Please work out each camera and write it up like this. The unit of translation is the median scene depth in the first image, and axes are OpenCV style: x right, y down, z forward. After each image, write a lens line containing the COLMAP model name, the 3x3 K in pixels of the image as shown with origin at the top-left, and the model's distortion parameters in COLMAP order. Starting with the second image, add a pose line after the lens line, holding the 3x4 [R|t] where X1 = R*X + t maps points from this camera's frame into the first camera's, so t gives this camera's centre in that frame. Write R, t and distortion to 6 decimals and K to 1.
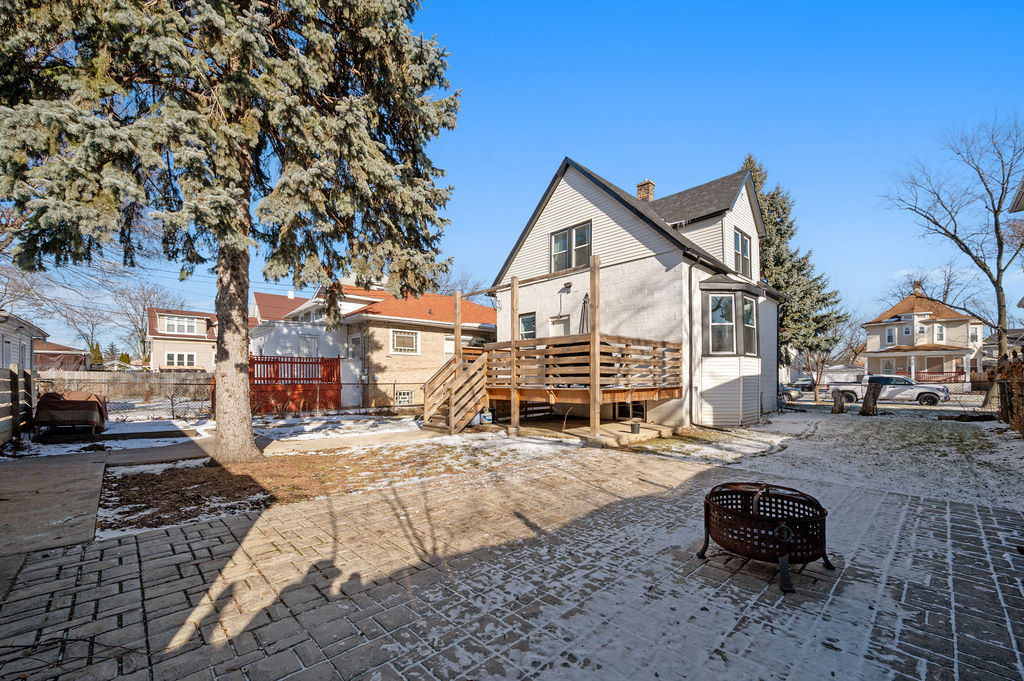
lens RADIAL K [[406.2, 0, 495.0], [0, 406.2, 375.2], [0, 0, 1]] dist [-0.001065, 0.000371]
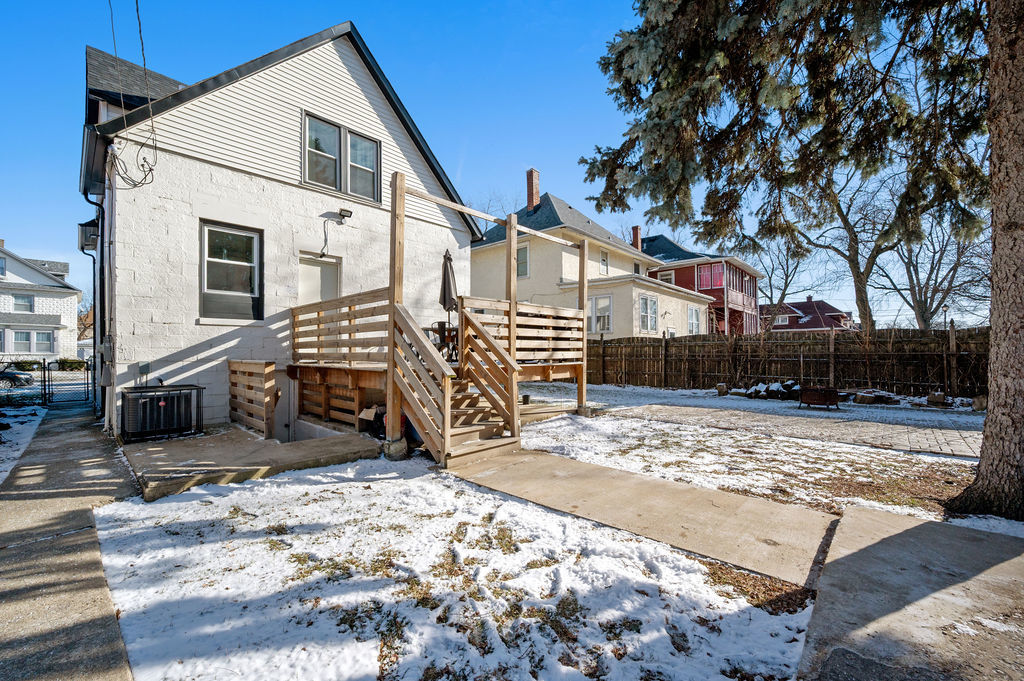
lens RADIAL K [[406.2, 0, 513.7], [0, 406.2, 345.4], [0, 0, 1]] dist [-0.001065, 0.000371]
pose [[-0.060461, 0.016436, 0.998035, -1.766568], [-0.005098, 0.999846, -0.016775, 0.012736], [-0.998158, -0.006102, -0.060368, 2.739097]]
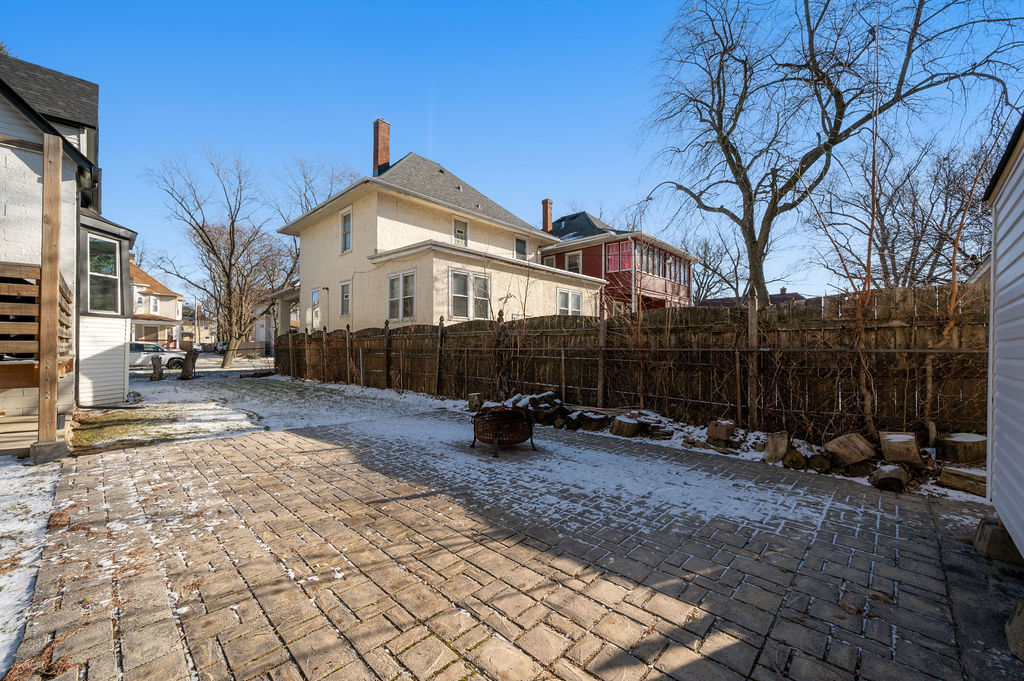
lens RADIAL K [[406.2, 0, 511.2], [0, 406.2, 346.3], [0, 0, 1]] dist [-0.001065, 0.000371]
pose [[-0.043310, 0.002775, 0.999058, -0.715087], [-0.013608, 0.999902, -0.003367, 0.009236], [-0.998969, -0.013741, -0.043268, 0.659539]]
